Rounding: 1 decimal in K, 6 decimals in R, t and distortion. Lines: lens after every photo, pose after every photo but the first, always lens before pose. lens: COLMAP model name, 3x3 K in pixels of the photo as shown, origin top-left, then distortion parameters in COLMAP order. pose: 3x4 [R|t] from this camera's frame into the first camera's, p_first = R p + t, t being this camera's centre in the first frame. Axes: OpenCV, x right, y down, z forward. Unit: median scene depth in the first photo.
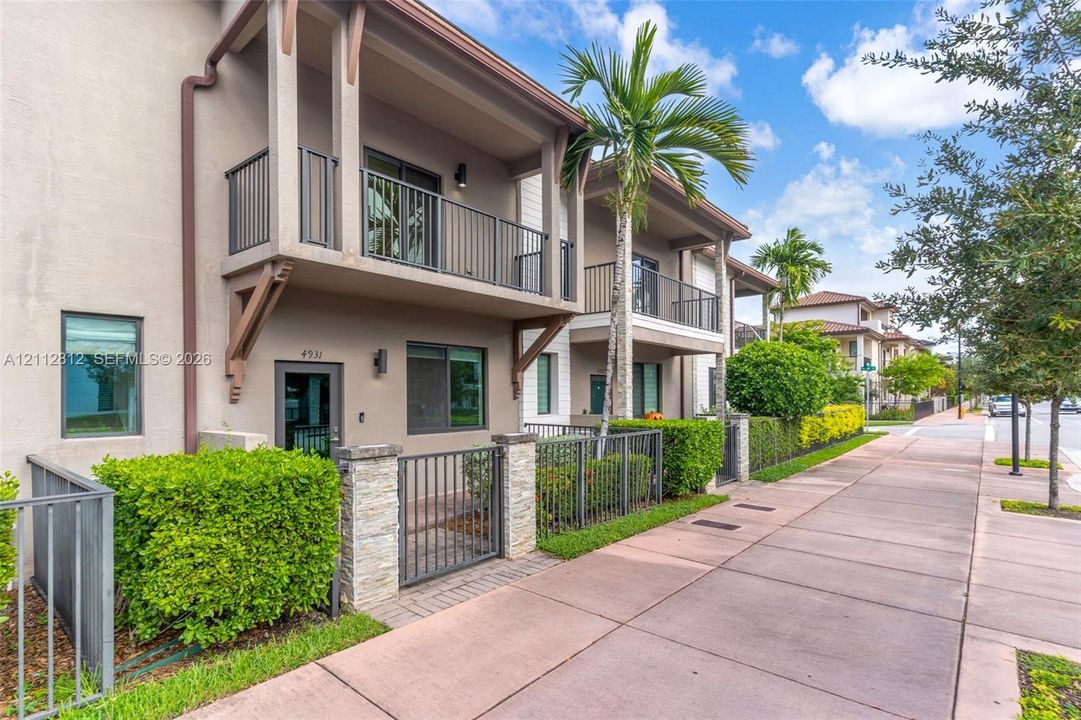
lens RADIAL K [[523.6, 0, 538.4], [0, 523.6, 394.5], [0, 0, 1]] dist [0.003429, 0.001171]
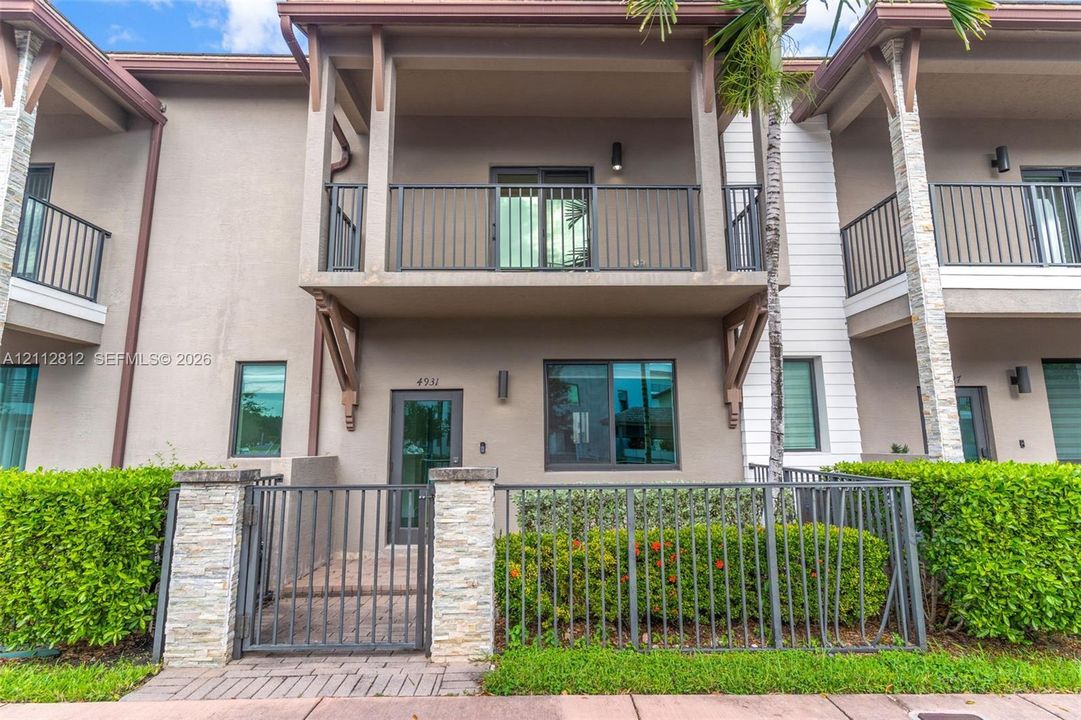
lens RADIAL K [[523.6, 0, 541.2], [0, 523.6, 361.1], [0, 0, 1]] dist [0.003429, 0.001171]
pose [[0.666785, -0.114105, -0.736463, 0.499502], [0.006519, 0.989064, -0.147340, 0.035776], [0.745222, 0.093443, 0.660237, 0.562422]]
